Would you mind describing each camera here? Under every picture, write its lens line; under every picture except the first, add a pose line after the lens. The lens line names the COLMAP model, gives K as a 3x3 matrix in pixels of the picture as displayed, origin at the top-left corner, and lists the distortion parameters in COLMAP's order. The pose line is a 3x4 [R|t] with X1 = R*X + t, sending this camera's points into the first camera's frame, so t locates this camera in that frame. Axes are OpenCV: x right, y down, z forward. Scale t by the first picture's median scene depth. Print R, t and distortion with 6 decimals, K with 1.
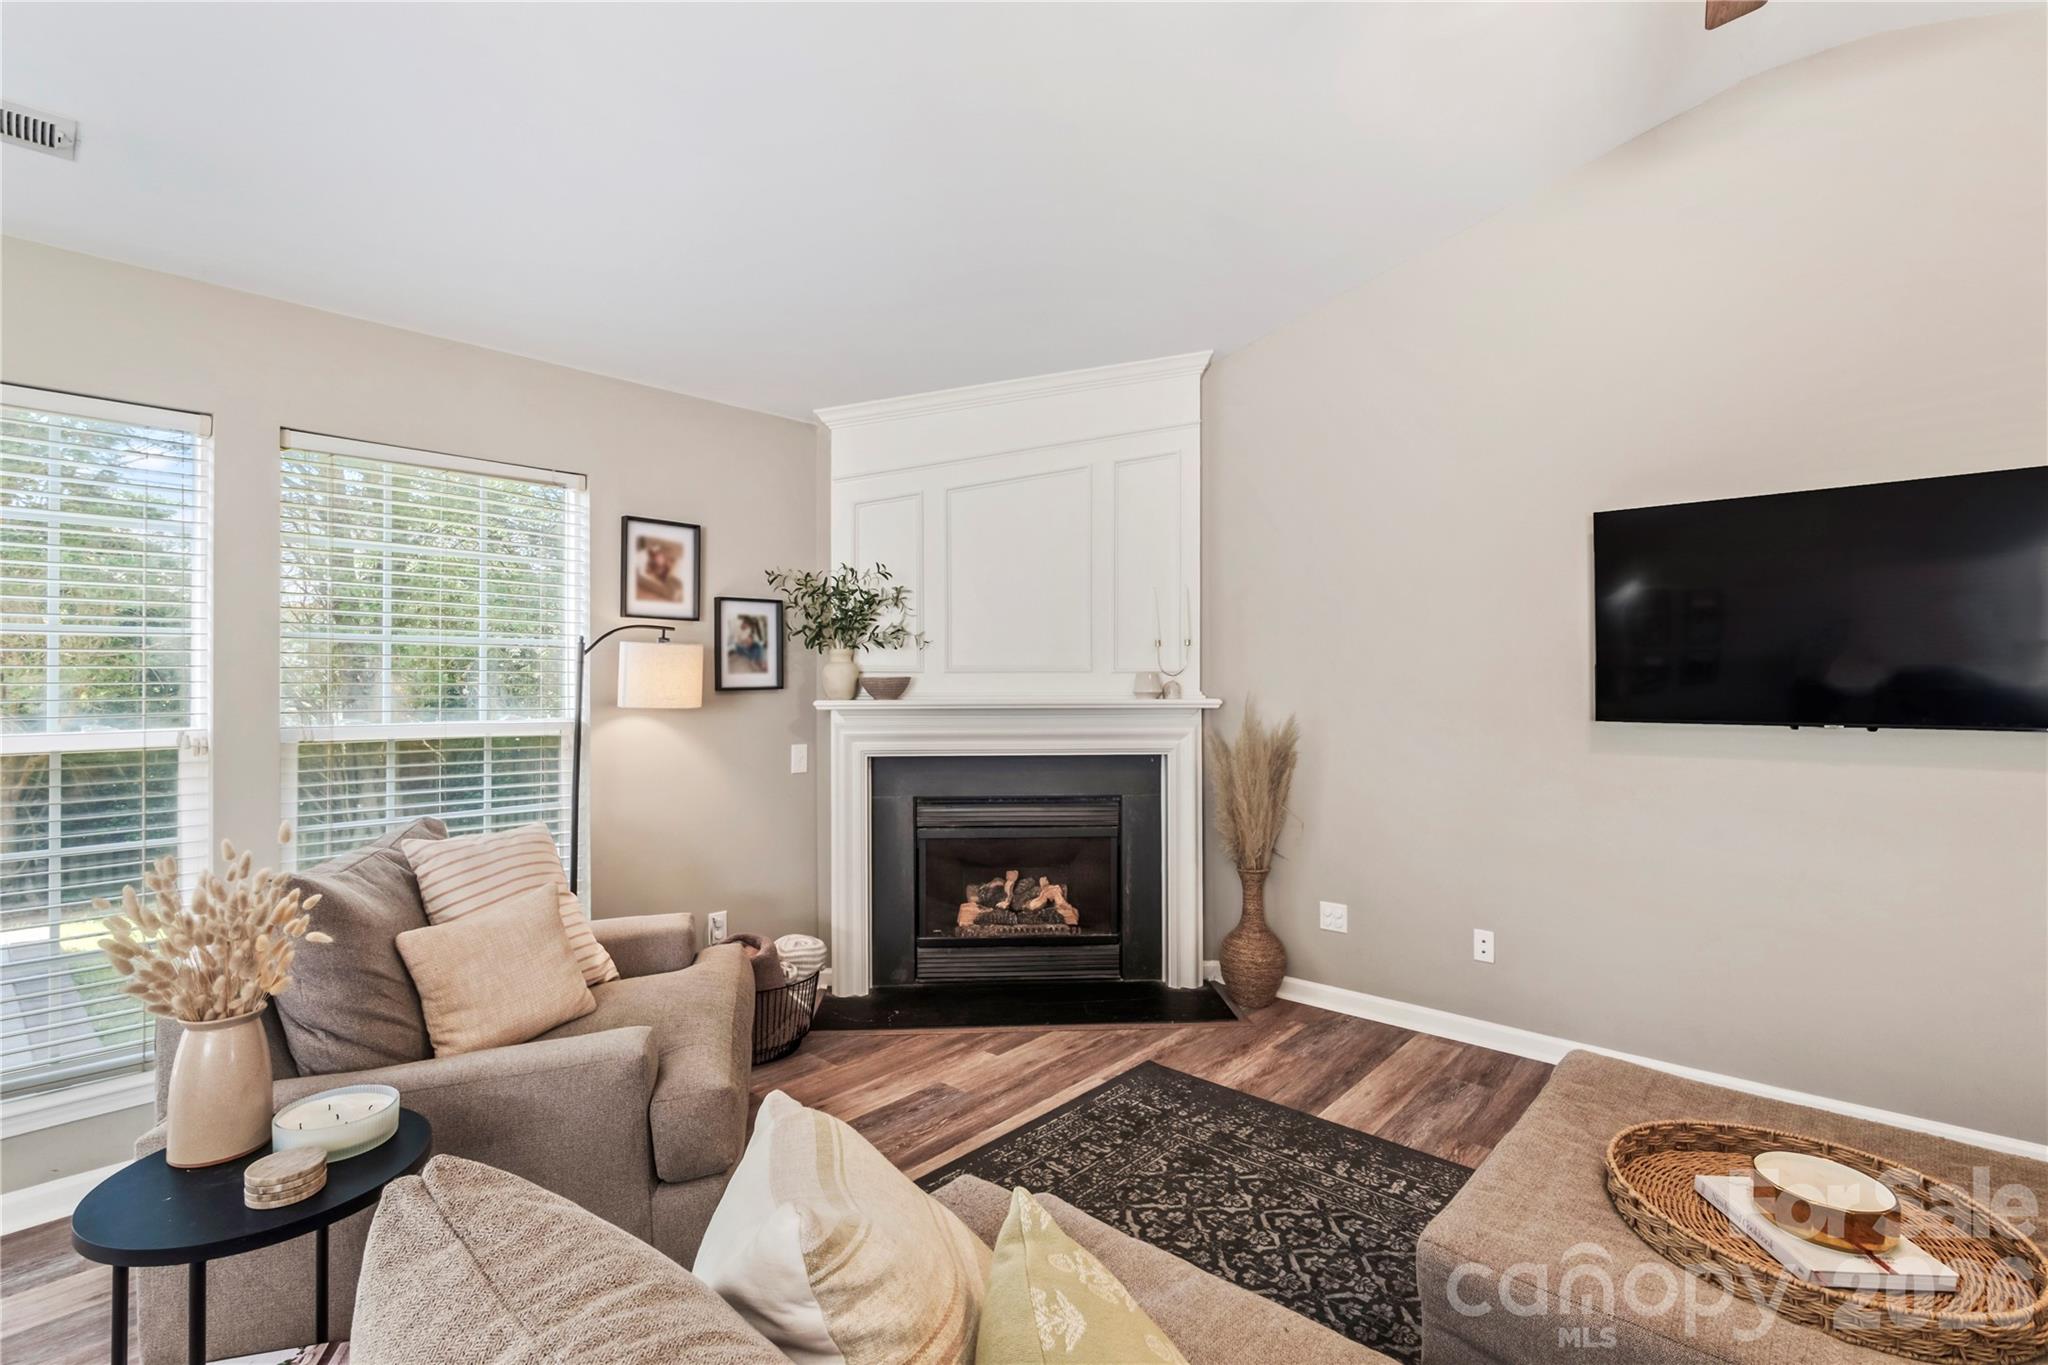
lens RADIAL K [[945.9, 0, 1025.0], [0, 945.9, 670.2], [0, 0, 1]] dist [-0.004665, -0.000590]
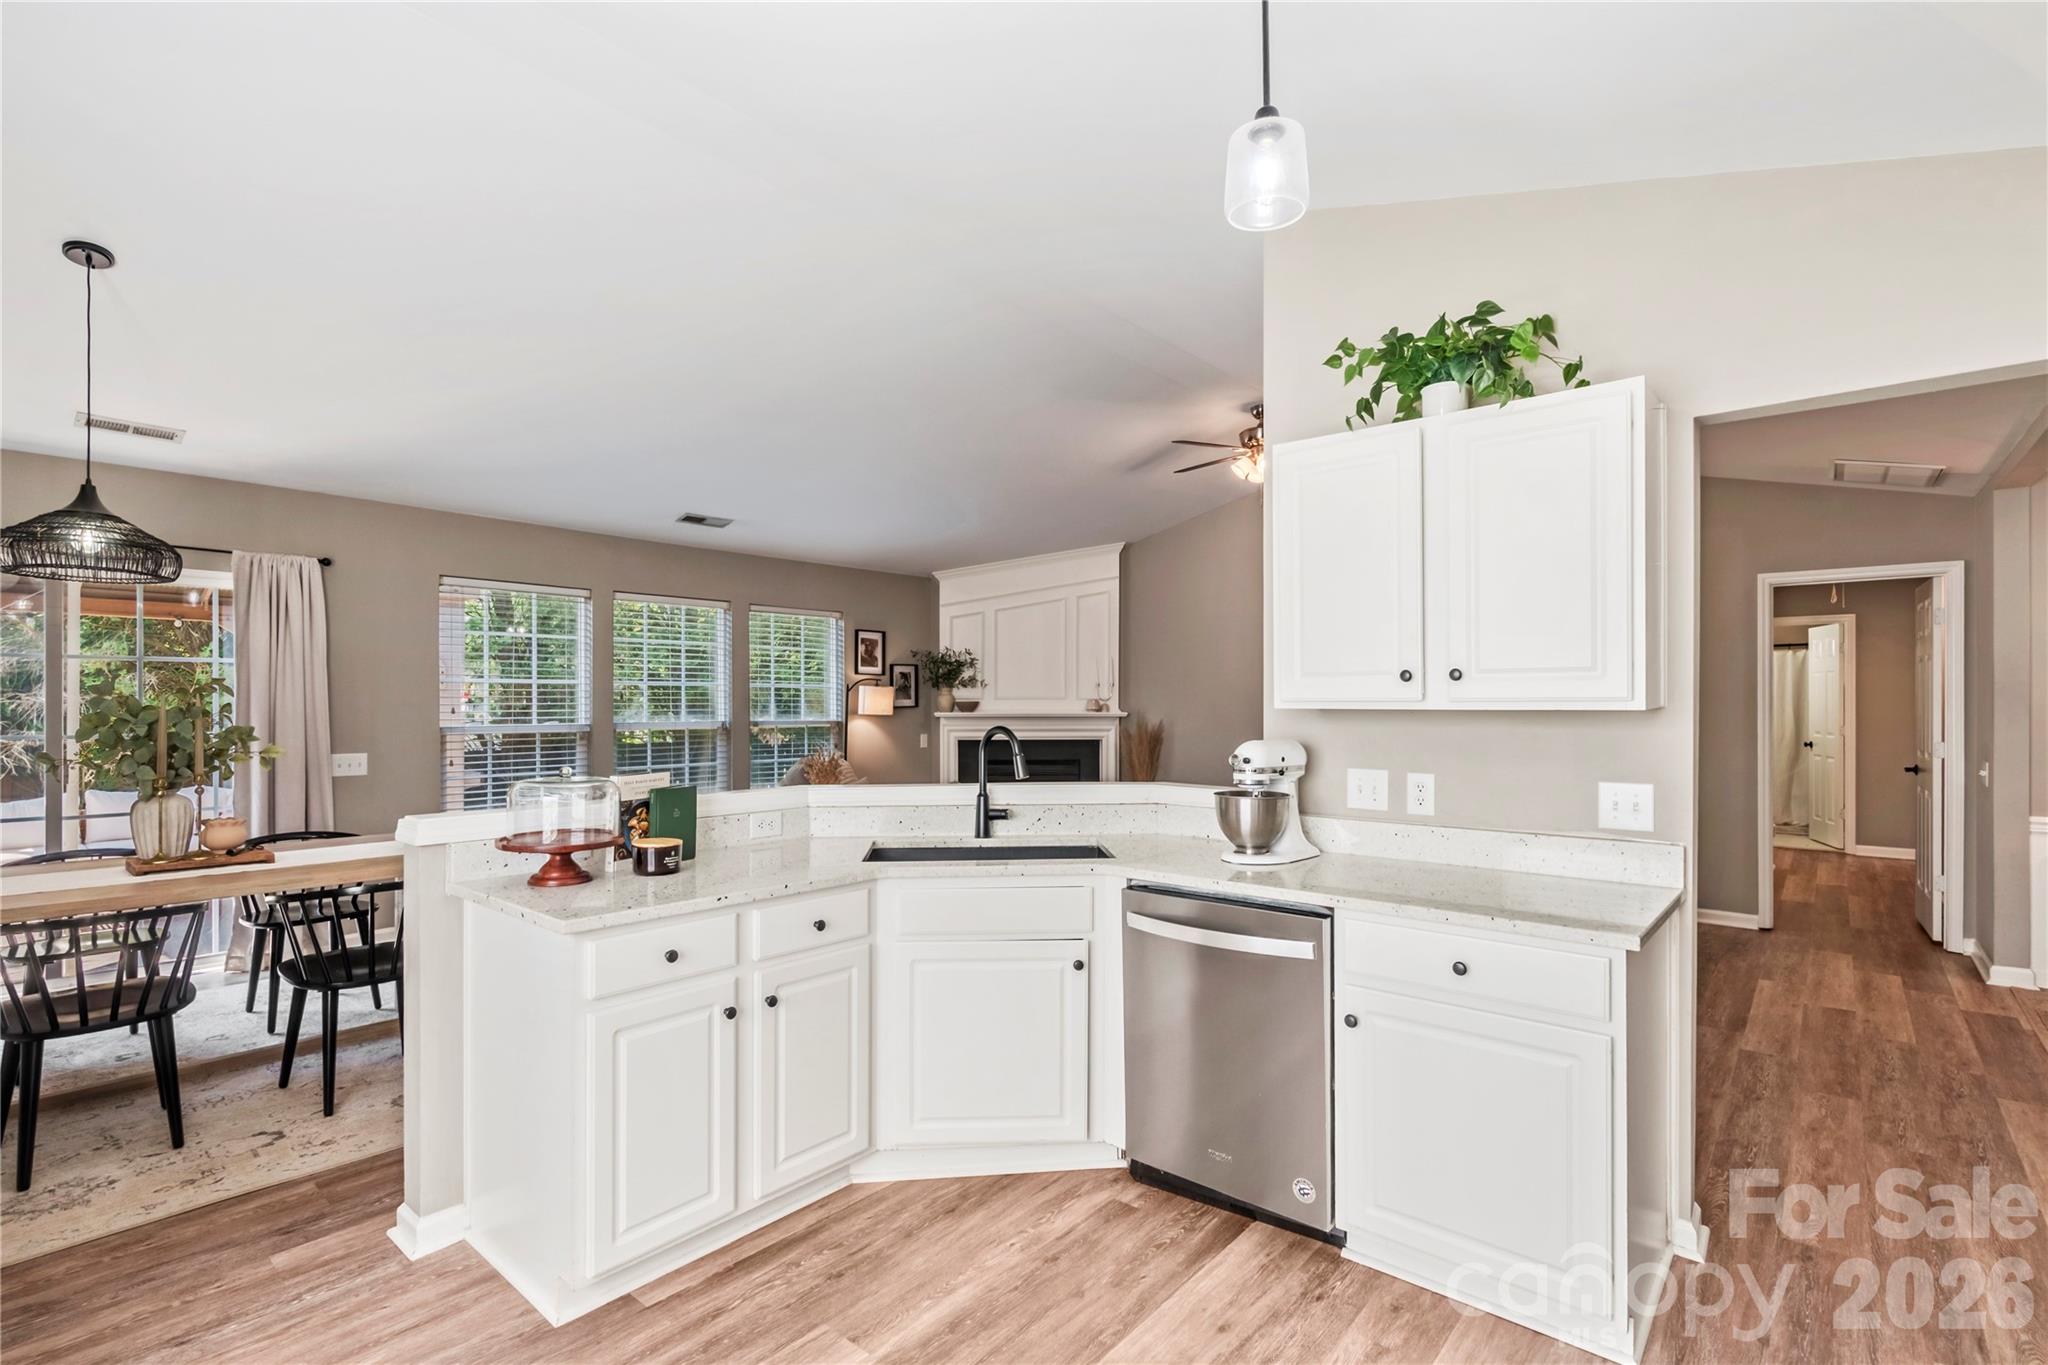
lens RADIAL K [[947.8, 0, 1023.6], [0, 947.8, 696.6], [0, 0, 1]] dist [-0.003898, -0.000869]
pose [[0.999860, 0.002426, 0.016547, -0.057368], [-0.002492, 0.999989, 0.004000, -0.012180], [-0.016537, -0.004041, 0.999855, -1.102602]]
